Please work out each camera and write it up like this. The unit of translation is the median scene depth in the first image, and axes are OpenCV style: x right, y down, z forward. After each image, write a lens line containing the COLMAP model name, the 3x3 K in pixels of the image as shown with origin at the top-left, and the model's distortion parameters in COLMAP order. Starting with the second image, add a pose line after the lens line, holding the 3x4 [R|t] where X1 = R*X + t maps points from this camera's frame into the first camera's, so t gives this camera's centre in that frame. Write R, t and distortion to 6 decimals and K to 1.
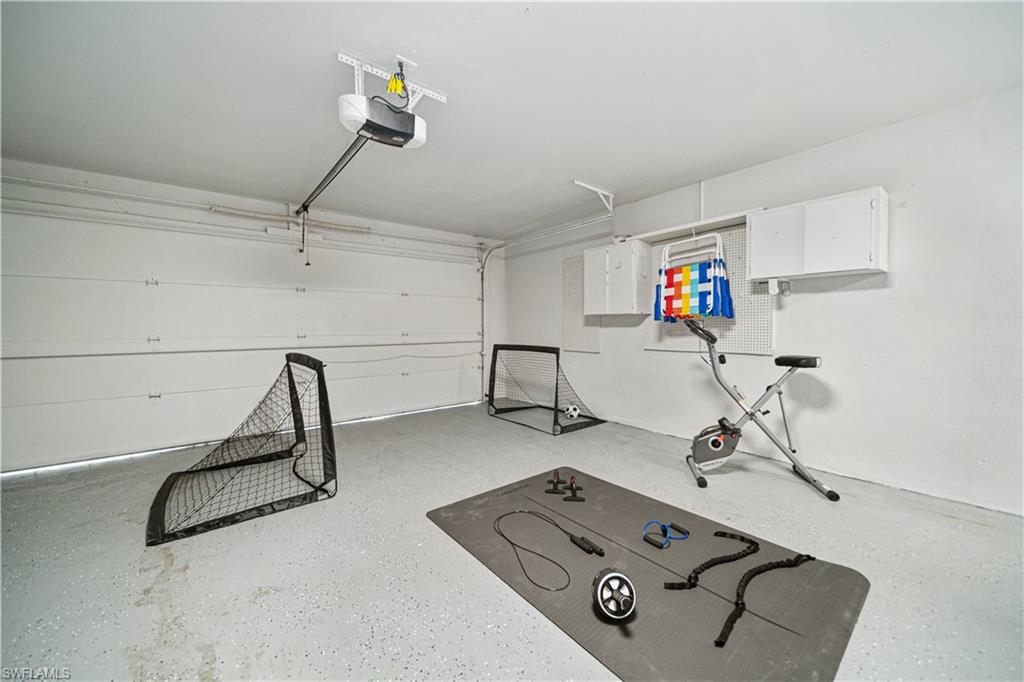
lens RADIAL K [[372.3, 0, 517.0], [0, 372.3, 325.2], [0, 0, 1]] dist [-0.000913, -0.000179]
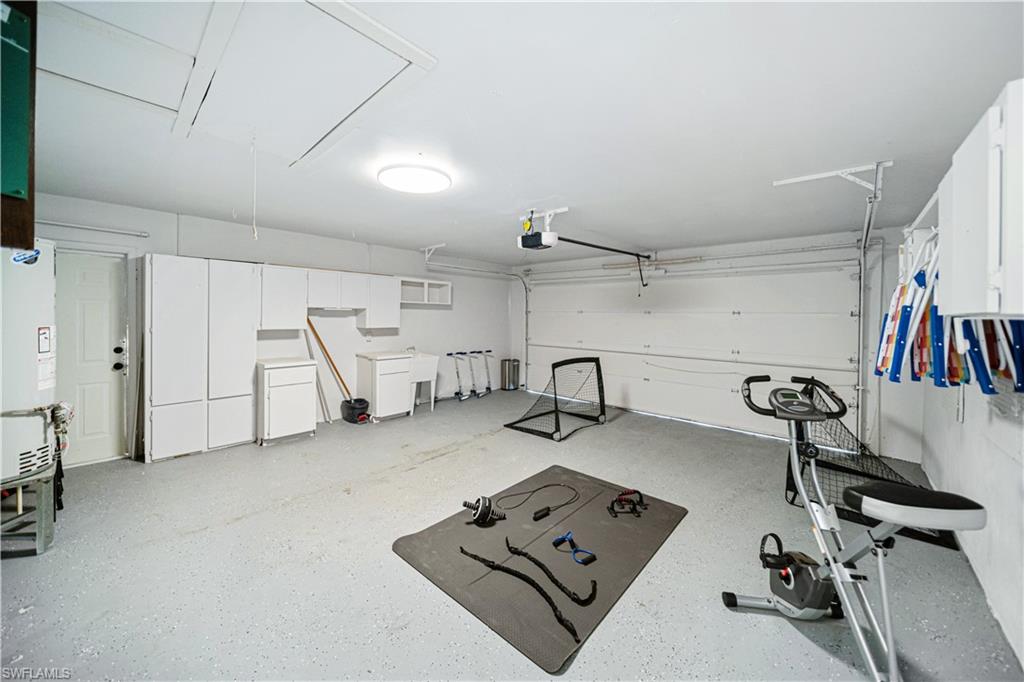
lens RADIAL K [[384.0, 0, 530.8], [0, 384.0, 314.8], [0, 0, 1]] dist [-0.000339, -0.000039]
pose [[0.193895, 0.011771, -0.980952, 1.313126], [-0.016505, 0.999826, 0.008735, -0.162425], [0.980883, 0.014497, 0.194055, 0.517474]]
